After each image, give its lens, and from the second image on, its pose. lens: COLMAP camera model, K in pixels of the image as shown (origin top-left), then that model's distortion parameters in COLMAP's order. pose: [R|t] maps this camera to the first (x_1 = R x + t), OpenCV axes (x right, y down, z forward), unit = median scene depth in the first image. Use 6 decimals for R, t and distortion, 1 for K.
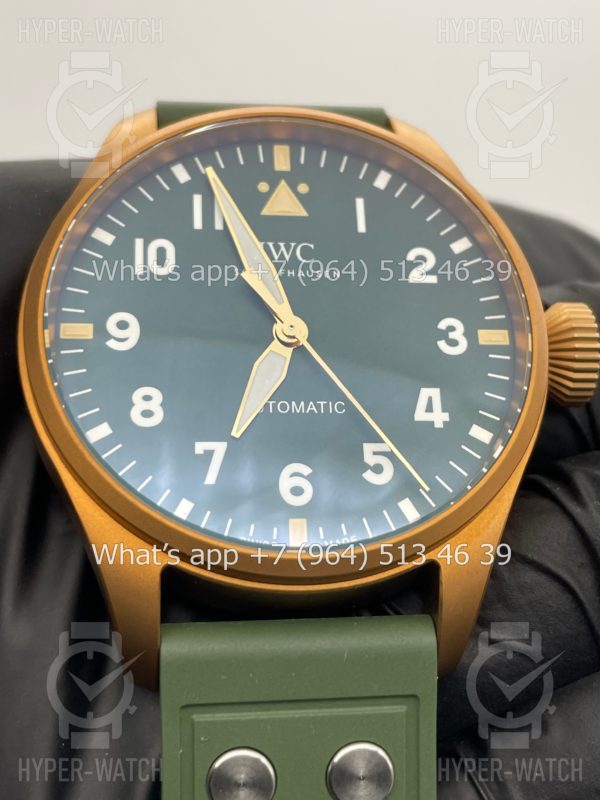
lens RADIAL K [[1276.9, 0, 300.0], [0, 1276.9, 400.0], [0, 0, 1]] dist [0.151723, -0.296230]
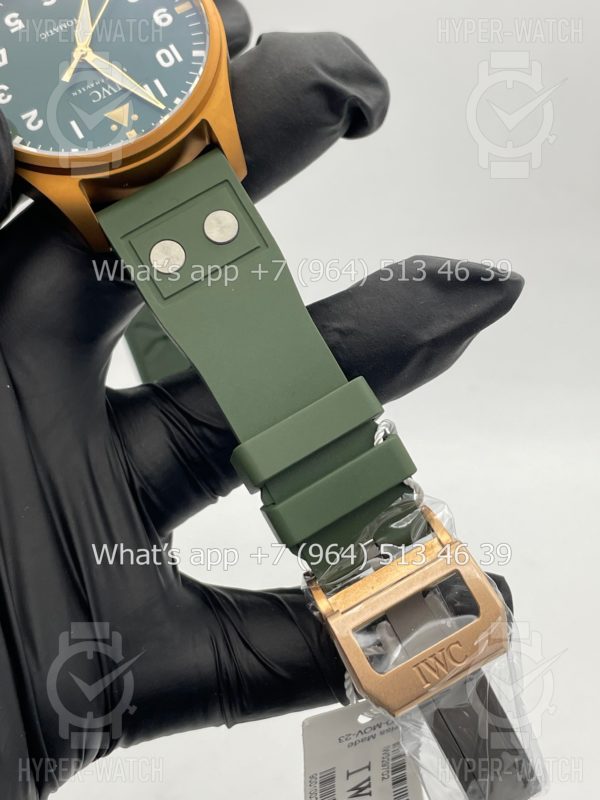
lens RADIAL K [[1276.9, 0, 300.0], [0, 1276.9, 400.0], [0, 0, 1]] dist [0.151723, -0.296230]
pose [[-0.893913, 0.384433, -0.230502, 0.333619], [-0.424776, -0.562329, 0.709472, -1.785765], [0.143127, 0.732118, 0.665972, 0.161807]]
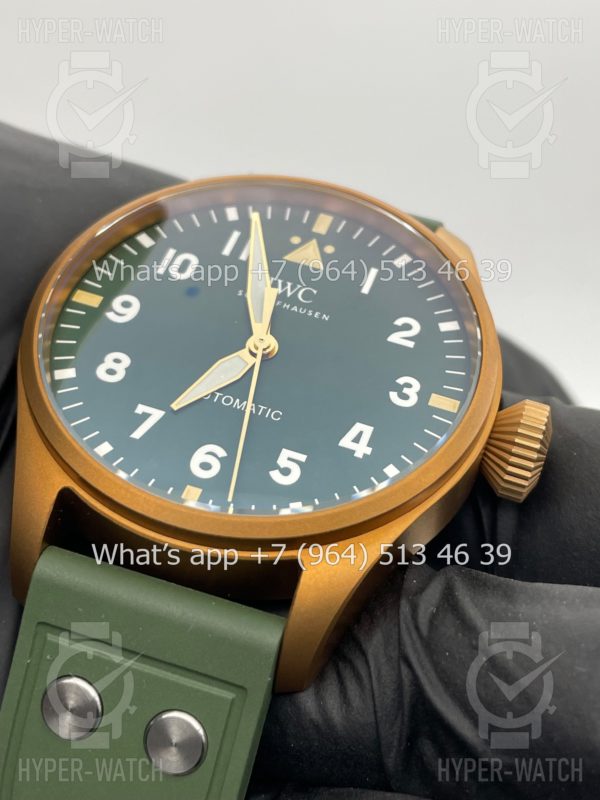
lens RADIAL K [[1276.9, 0, 300.0], [0, 1276.9, 400.0], [0, 0, 1]] dist [0.151723, -0.296230]
pose [[0.925188, 0.239644, -0.294274, 0.355722], [-0.308166, 0.926952, -0.213995, 0.213636], [0.221495, 0.288671, 0.931455, -0.007573]]
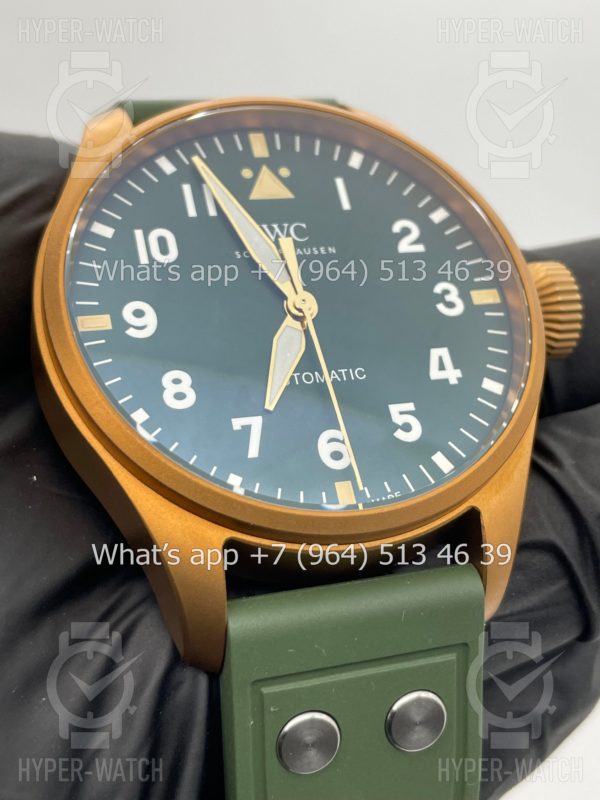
lens RADIAL K [[1276.9, 0, 300.0], [0, 1276.9, 400.0], [0, 0, 1]] dist [0.151723, -0.296230]
pose [[0.978178, -0.100994, 0.181571, -0.199650], [0.109837, 0.993172, -0.039299, 0.060439], [-0.176363, 0.058385, 0.982592, 0.000219]]
